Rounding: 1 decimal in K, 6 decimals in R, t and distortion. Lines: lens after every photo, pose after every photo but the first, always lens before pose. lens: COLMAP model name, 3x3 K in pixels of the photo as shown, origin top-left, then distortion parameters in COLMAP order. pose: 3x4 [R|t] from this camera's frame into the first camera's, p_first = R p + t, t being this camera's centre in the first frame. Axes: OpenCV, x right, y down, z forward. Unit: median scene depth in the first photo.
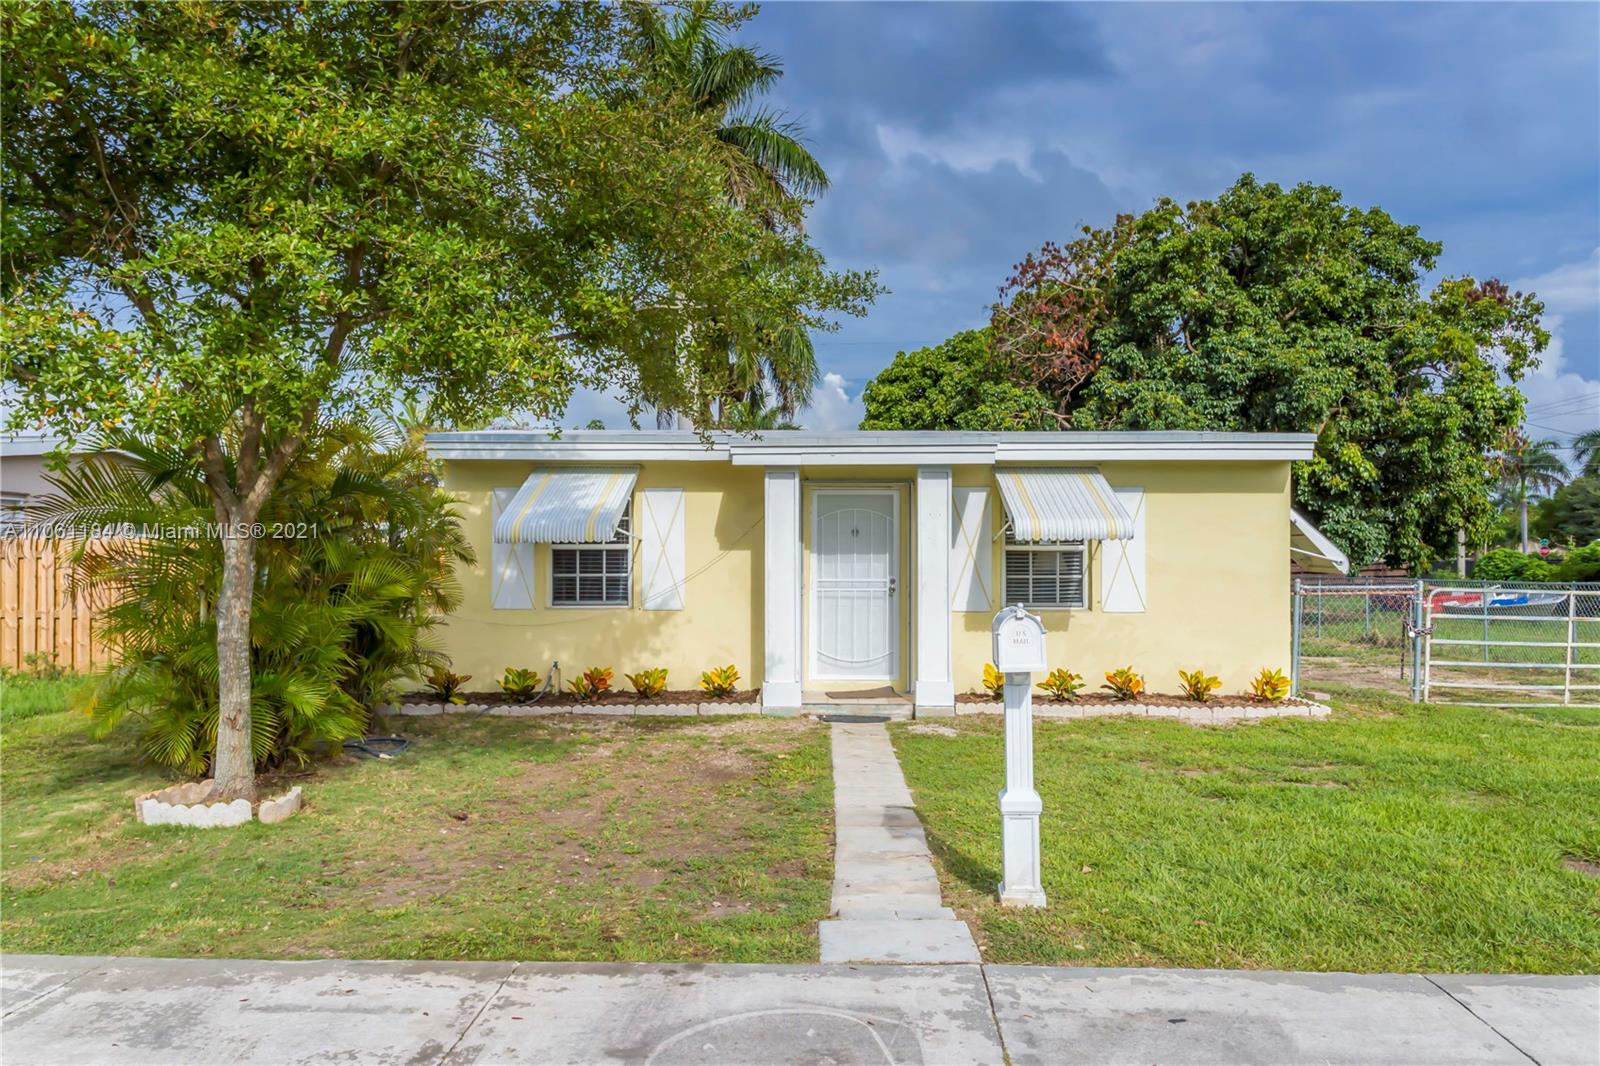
lens RADIAL K [[1146.8, 0, 800.0], [0, 1146.8, 533.0], [0, 0, 1]] dist [0.001091, -0.000168]
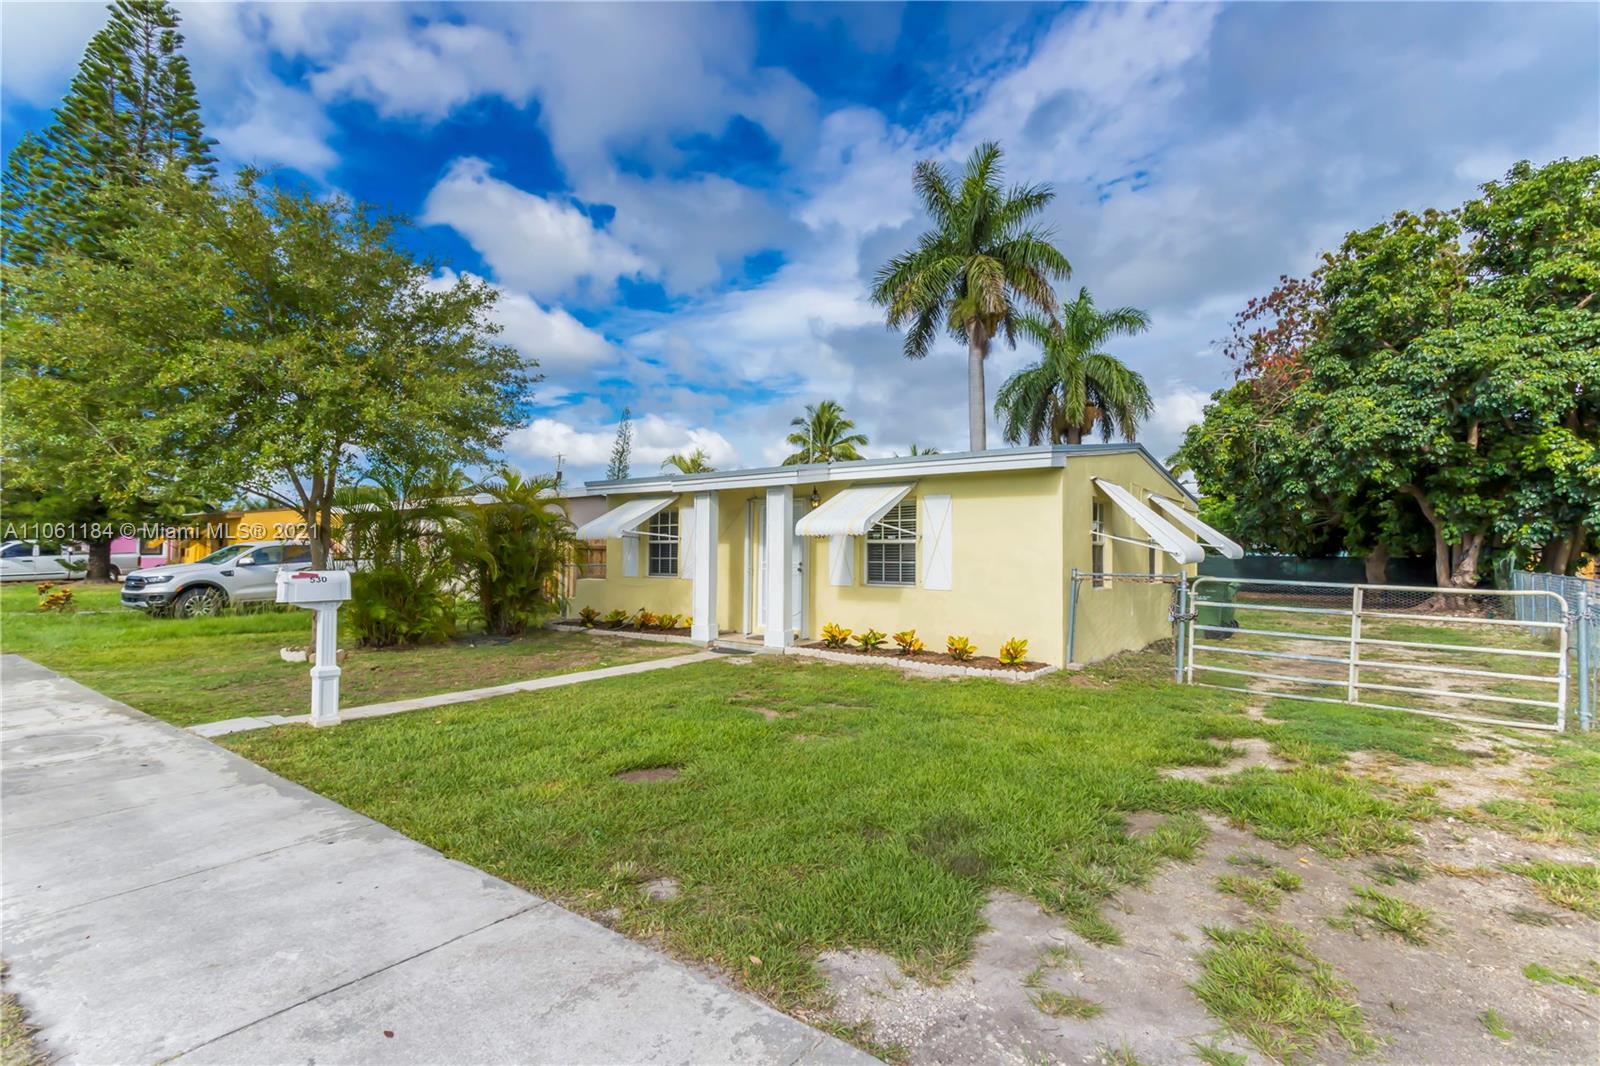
lens RADIAL K [[824.2, 0, 852.7], [0, 824.2, 503.8], [0, 0, 1]] dist [0.002106, 0.007631]
pose [[0.780729, -0.033062, -0.623995, 0.784206], [0.008305, 0.999060, -0.042543, 0.009636], [0.624815, 0.028032, 0.780270, 0.197987]]
